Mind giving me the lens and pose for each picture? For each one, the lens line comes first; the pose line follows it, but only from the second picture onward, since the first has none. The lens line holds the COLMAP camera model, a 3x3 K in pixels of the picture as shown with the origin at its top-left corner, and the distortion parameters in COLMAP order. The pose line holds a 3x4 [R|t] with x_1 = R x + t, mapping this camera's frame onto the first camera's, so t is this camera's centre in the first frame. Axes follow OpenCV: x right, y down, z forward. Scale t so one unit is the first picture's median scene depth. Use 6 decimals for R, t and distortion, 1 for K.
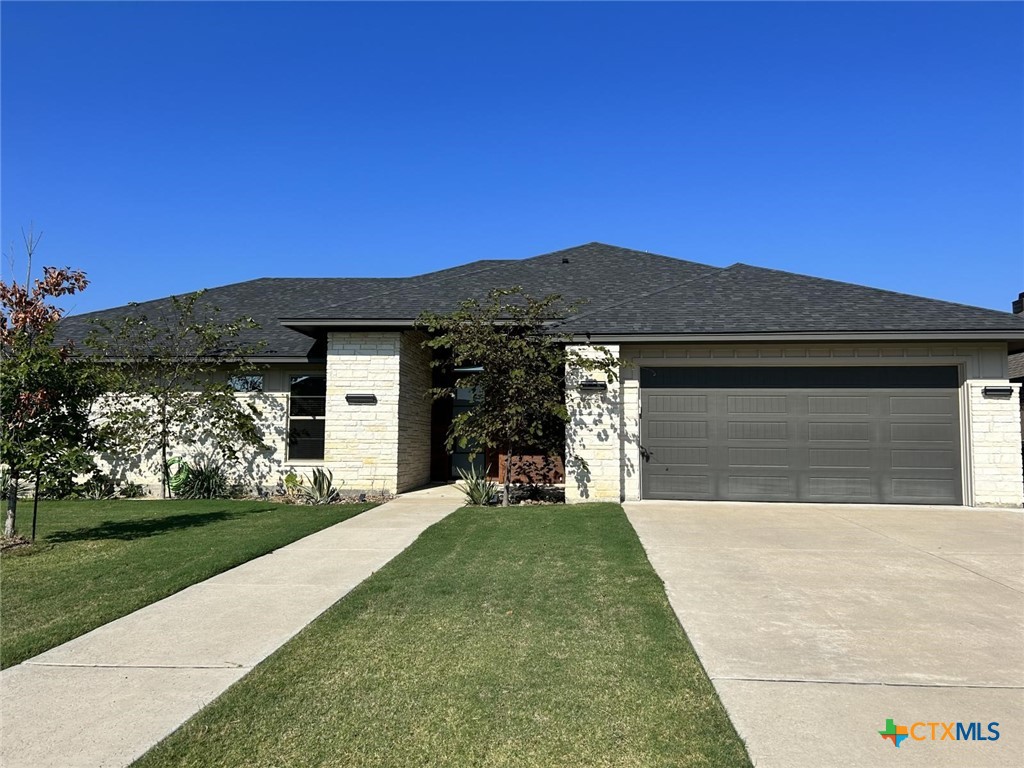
lens RADIAL K [[768.5, 0, 515.1], [0, 768.5, 378.9], [0, 0, 1]] dist [0.076222, -0.093908]
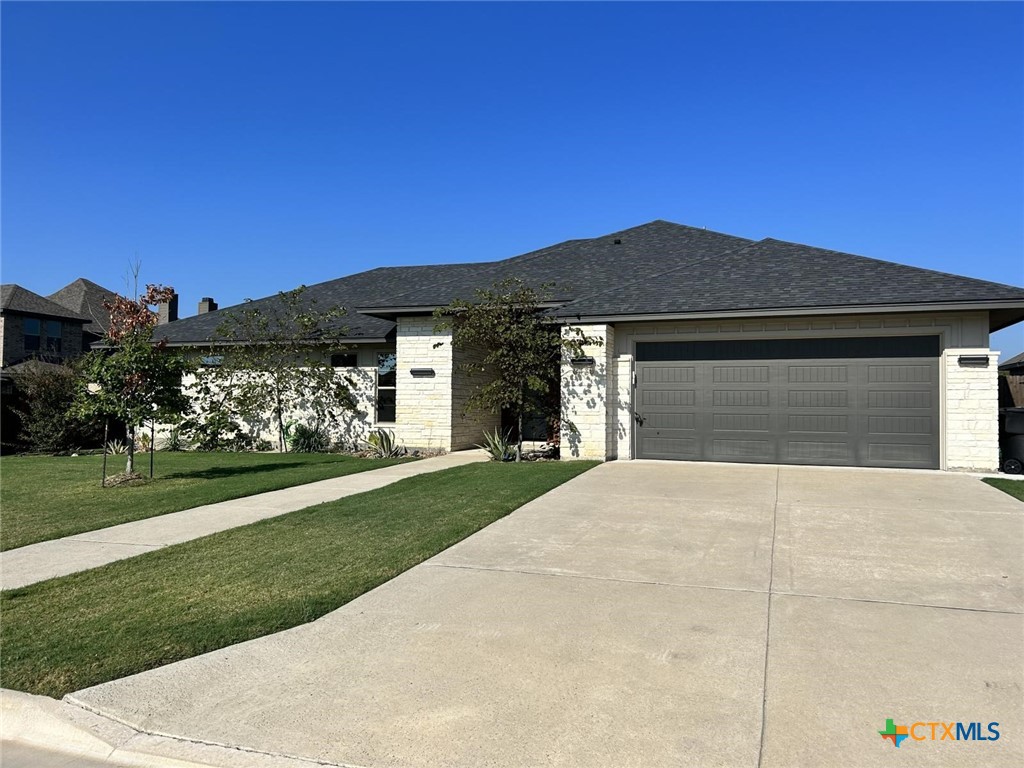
lens RADIAL K [[768.5, 0, 511.8], [0, 768.5, 384.8], [0, 0, 1]] dist [0.076222, -0.093908]
pose [[0.966645, -0.006810, -0.256029, 0.280106], [0.020520, 0.998492, 0.050916, -0.015224], [0.255296, -0.054472, 0.965327, -0.140536]]
